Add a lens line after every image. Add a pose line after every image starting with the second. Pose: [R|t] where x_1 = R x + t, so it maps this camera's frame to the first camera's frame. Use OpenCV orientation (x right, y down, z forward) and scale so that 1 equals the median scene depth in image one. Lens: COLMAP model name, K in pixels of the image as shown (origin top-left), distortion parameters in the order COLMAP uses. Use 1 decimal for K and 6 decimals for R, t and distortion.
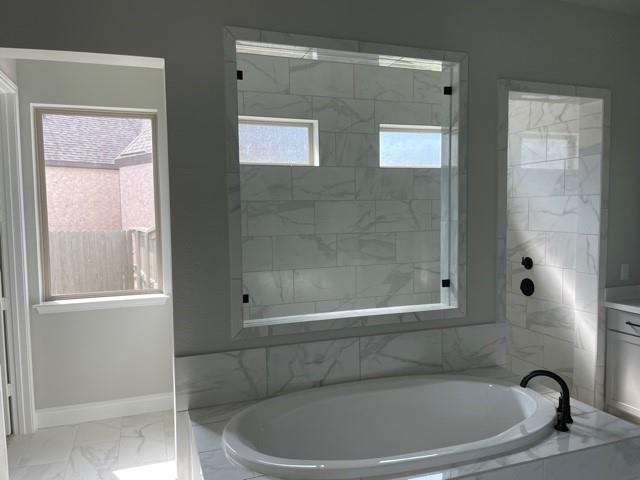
lens RADIAL K [[488.2, 0, 316.9], [0, 488.2, 245.2], [0, 0, 1]] dist [0.076767, -0.100361]
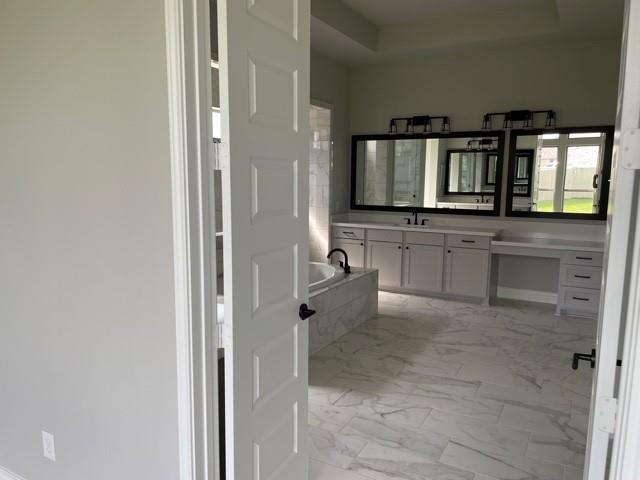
lens RADIAL K [[488.2, 0, 325.1], [0, 488.2, 244.7], [0, 0, 1]] dist [0.076767, -0.100361]
pose [[0.743911, -0.069785, 0.664625, -0.644506], [0.023240, 0.996633, 0.078633, 0.052849], [-0.667874, -0.043050, 0.743028, -0.330493]]
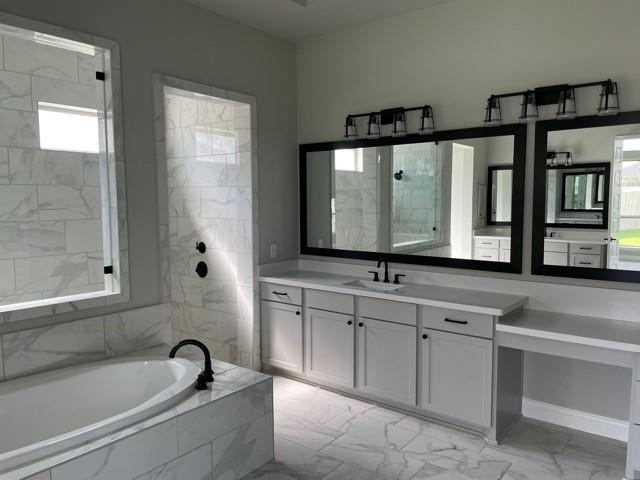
lens RADIAL K [[488.2, 0, 323.1], [0, 488.2, 242.3], [0, 0, 1]] dist [0.076767, -0.100361]
pose [[0.841958, -0.033746, 0.538487, 0.083212], [0.027217, 0.999428, 0.020076, 0.012148], [-0.538857, -0.002247, 0.842394, -0.073501]]
